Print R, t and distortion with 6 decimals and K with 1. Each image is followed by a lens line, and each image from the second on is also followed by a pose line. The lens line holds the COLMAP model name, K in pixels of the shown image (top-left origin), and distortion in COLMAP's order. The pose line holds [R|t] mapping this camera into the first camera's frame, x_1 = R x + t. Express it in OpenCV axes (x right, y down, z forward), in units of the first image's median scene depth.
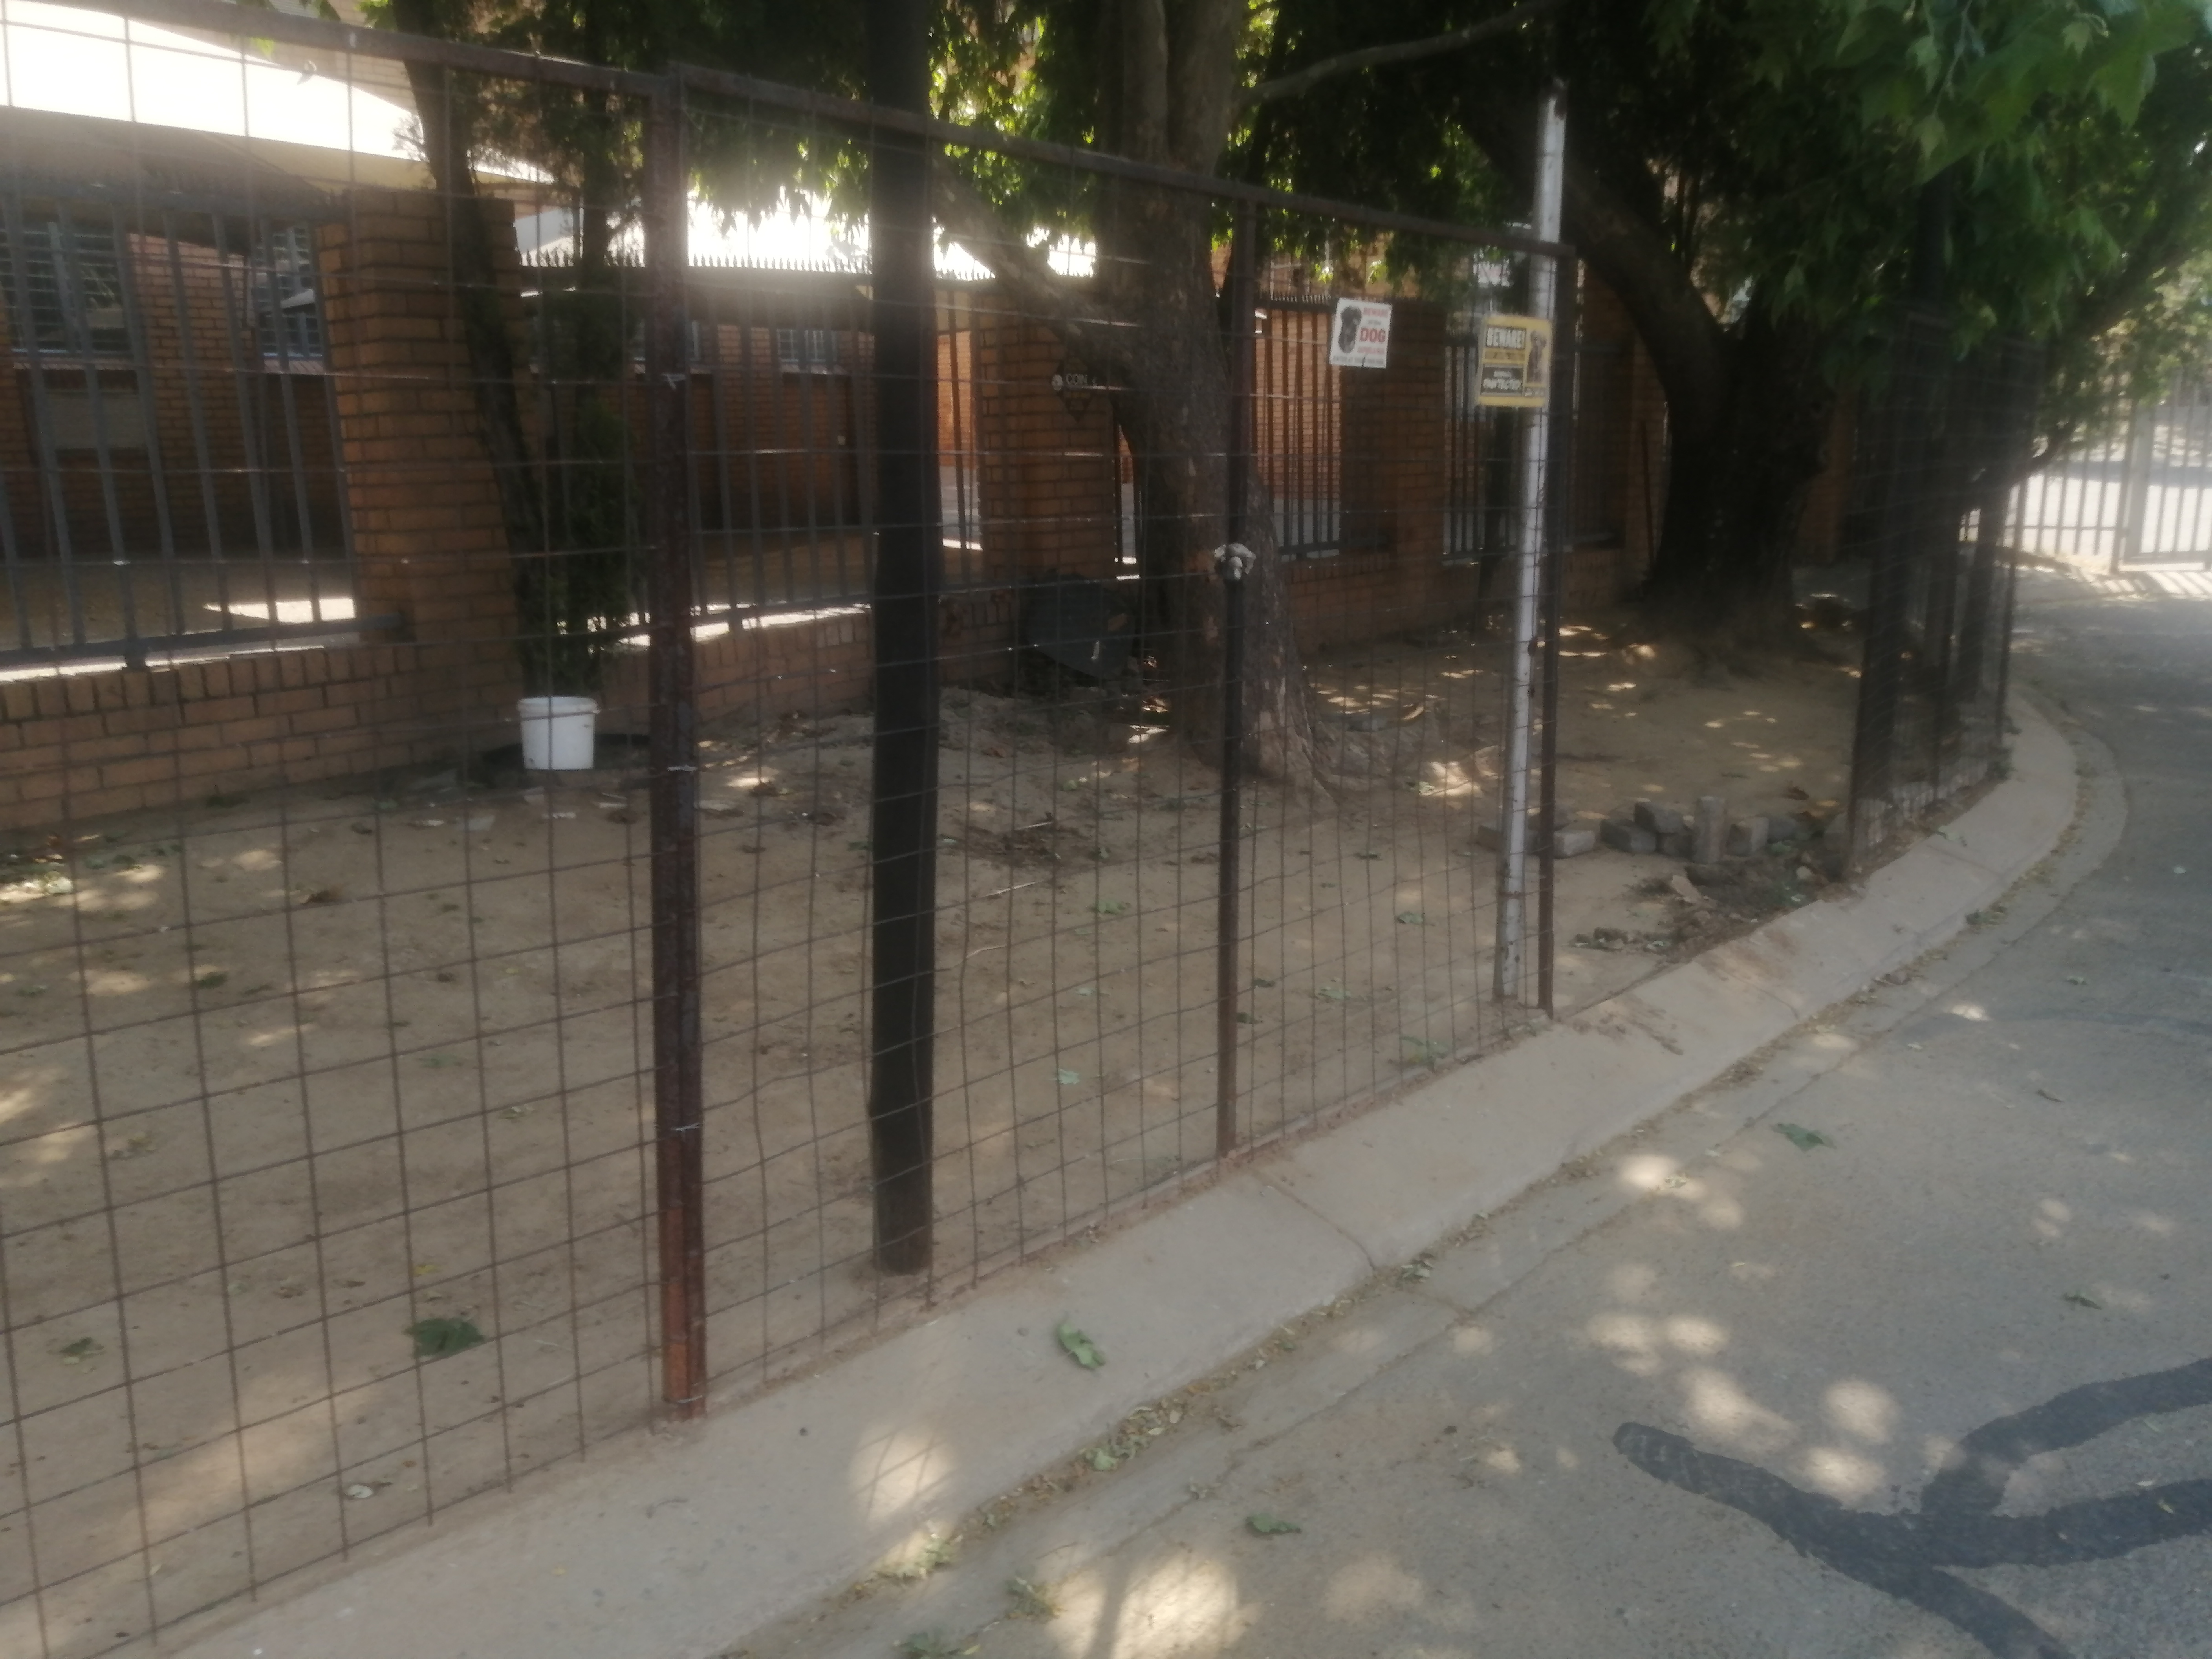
lens RADIAL K [[1736.4, 0, 1106.0], [0, 1736.4, 829.5], [0, 0, 1]] dist [0.011132, 0.017190]
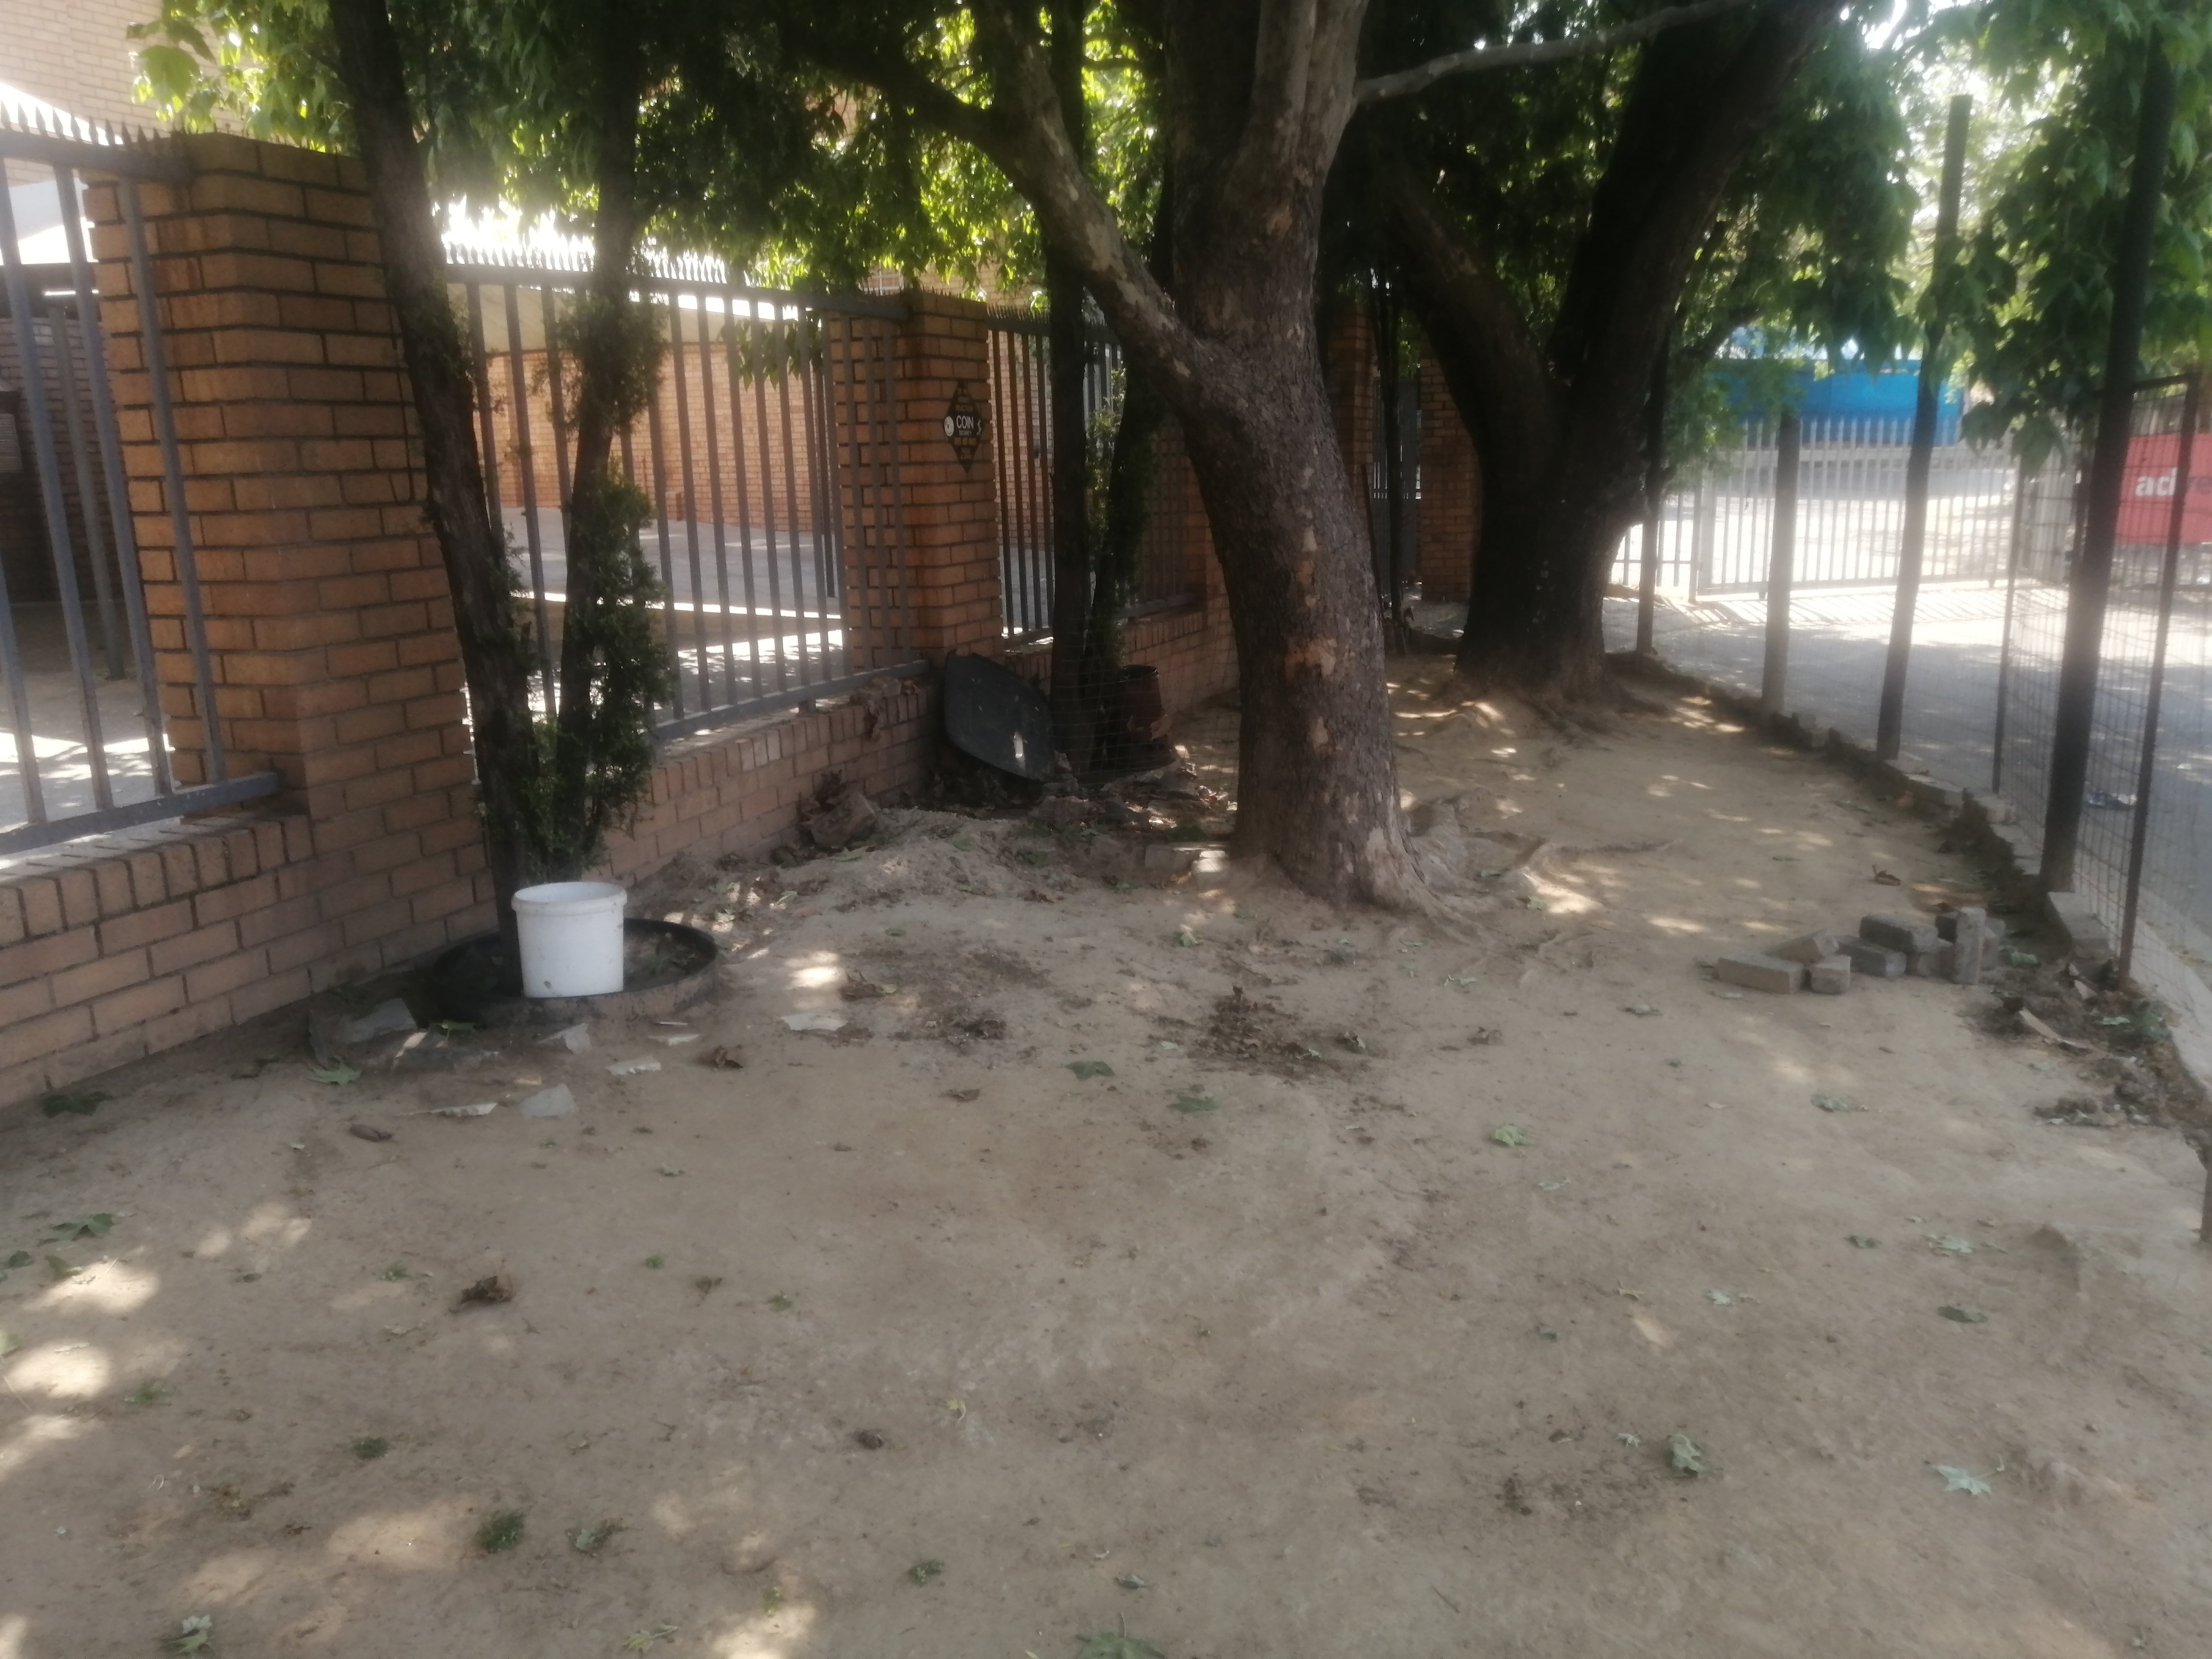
lens RADIAL K [[1736.4, 0, 1106.0], [0, 1736.4, 829.5], [0, 0, 1]] dist [0.011132, 0.017190]
pose [[0.945420, -0.064252, 0.319456, -0.485856], [0.068682, 0.997635, -0.002608, -0.119764], [-0.318533, 0.024406, 0.947598, 0.403345]]
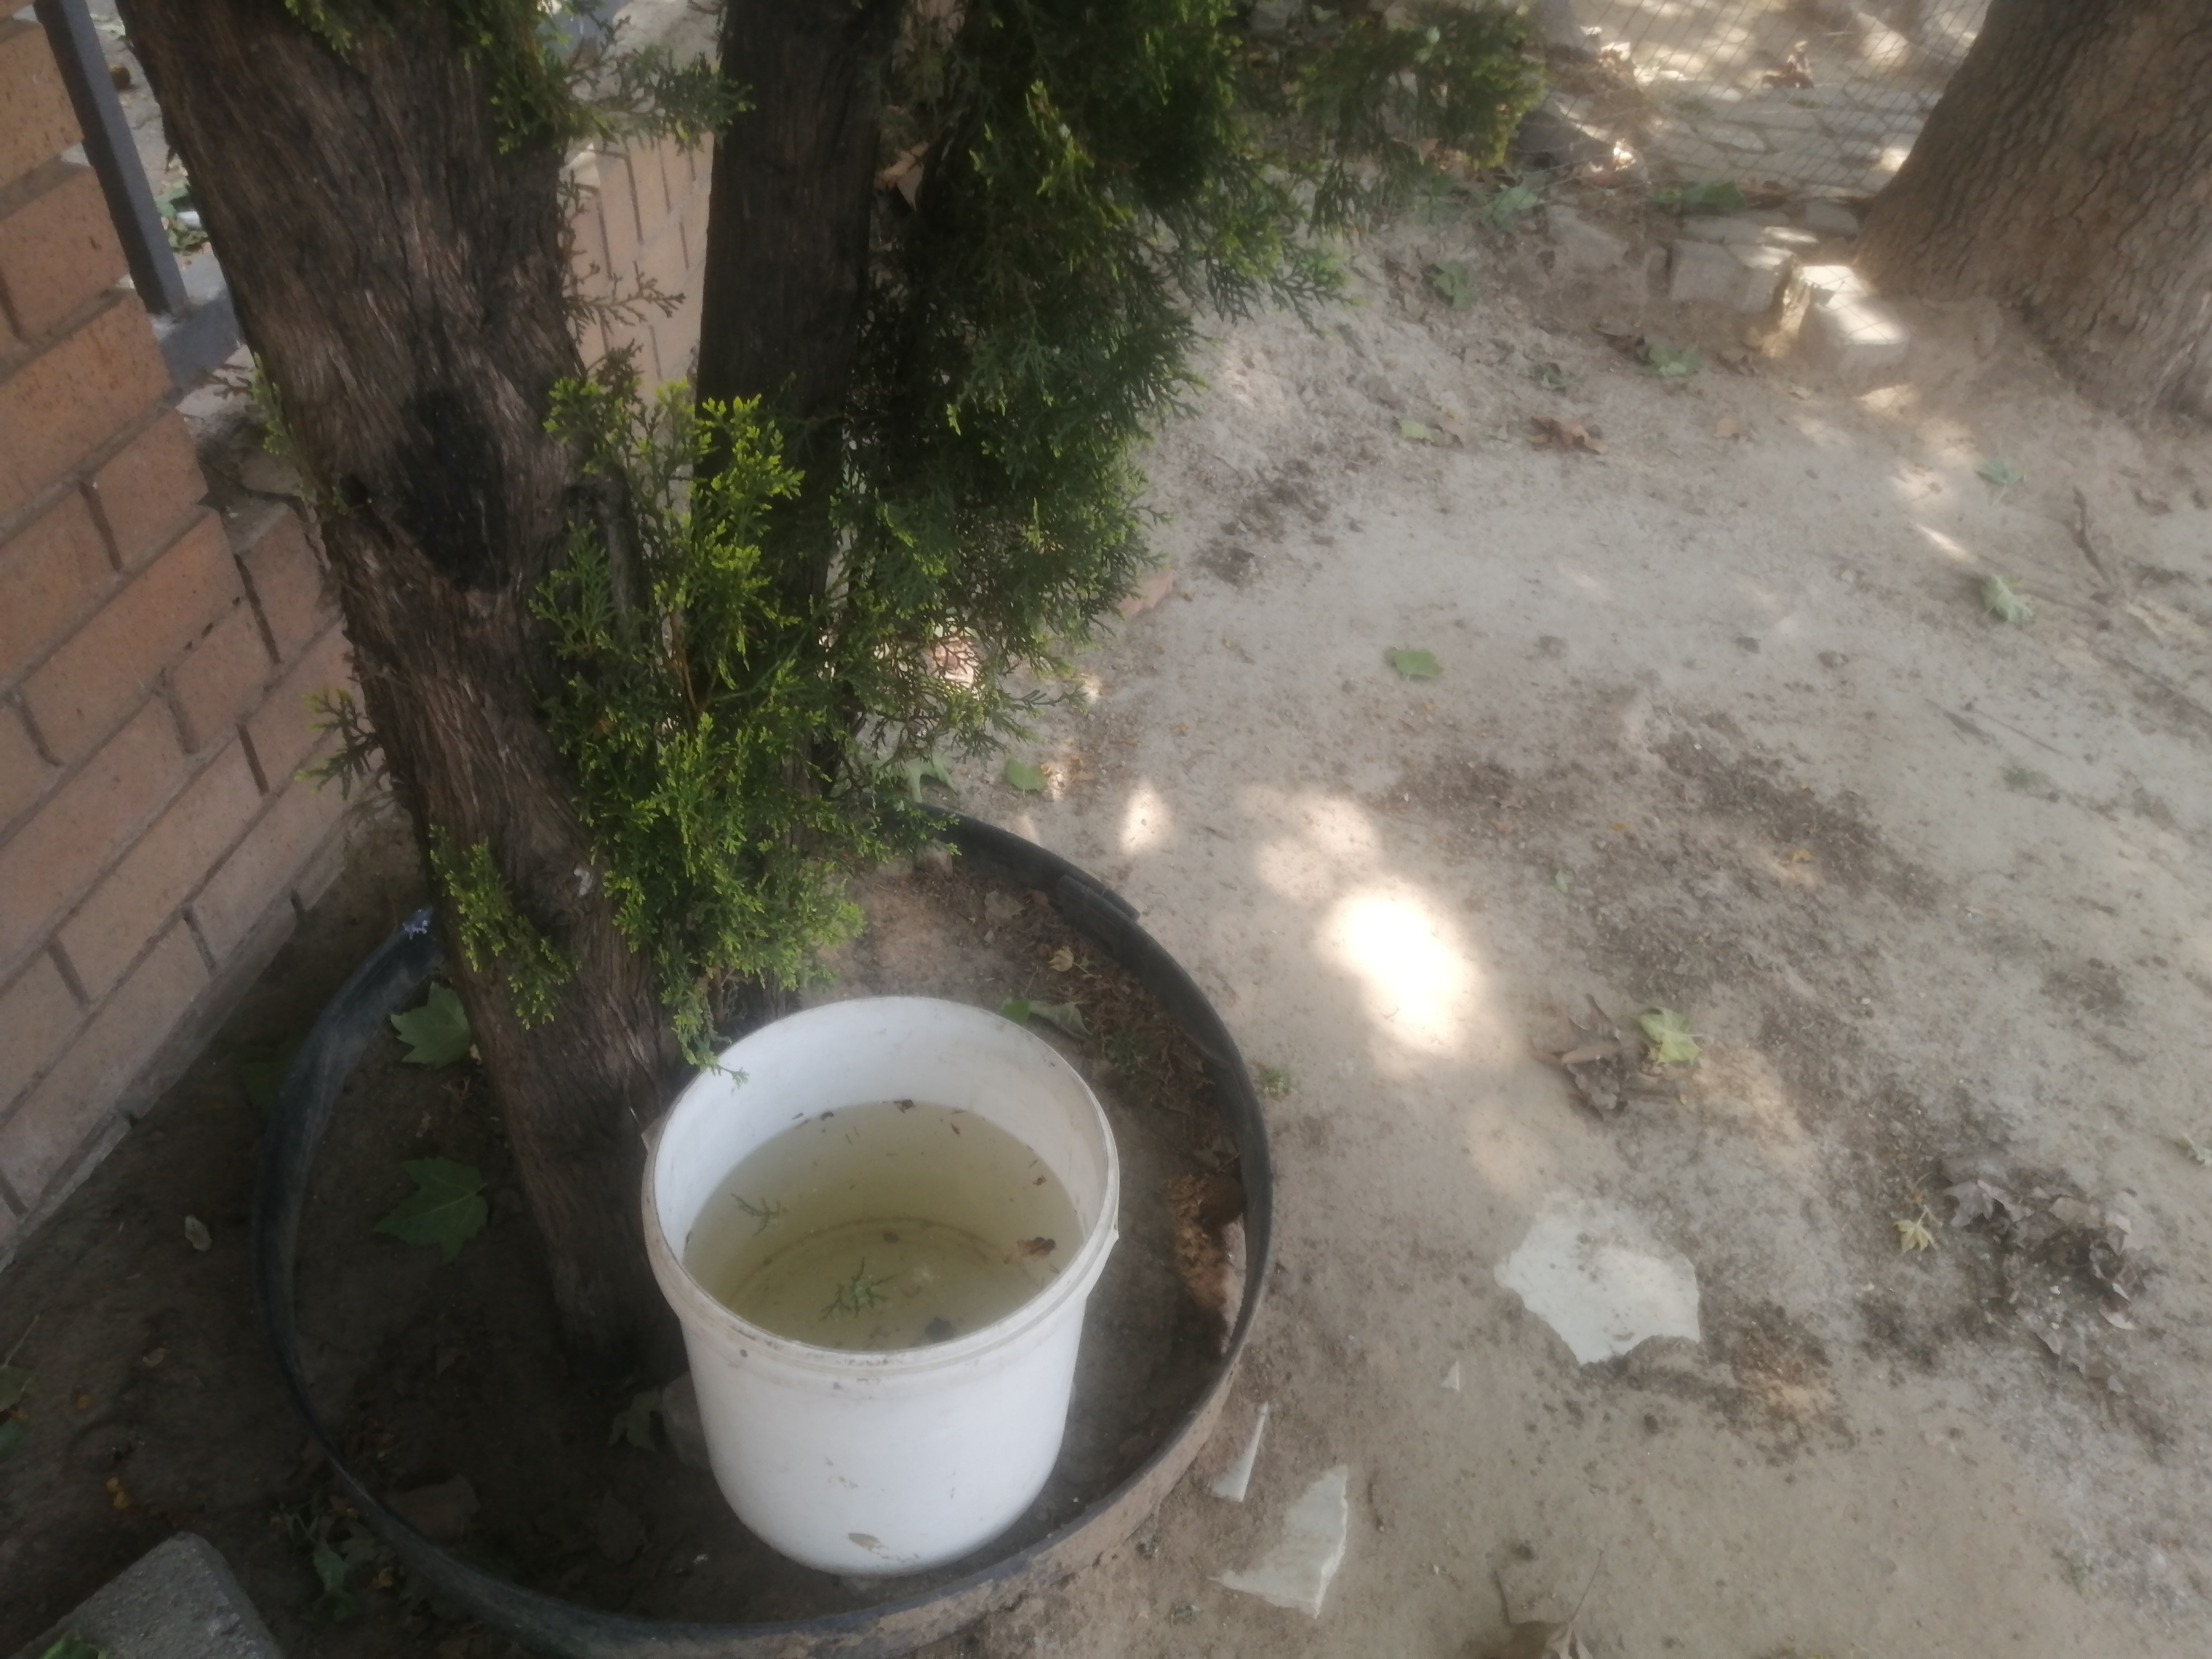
lens RADIAL K [[1736.4, 0, 1106.0], [0, 1736.4, 829.5], [0, 0, 1]] dist [0.011132, 0.017190]
pose [[0.861207, -0.285661, 0.420381, -0.521504], [0.032738, 0.856568, 0.514994, -0.267485], [-0.507199, -0.429754, 0.747035, 1.287267]]
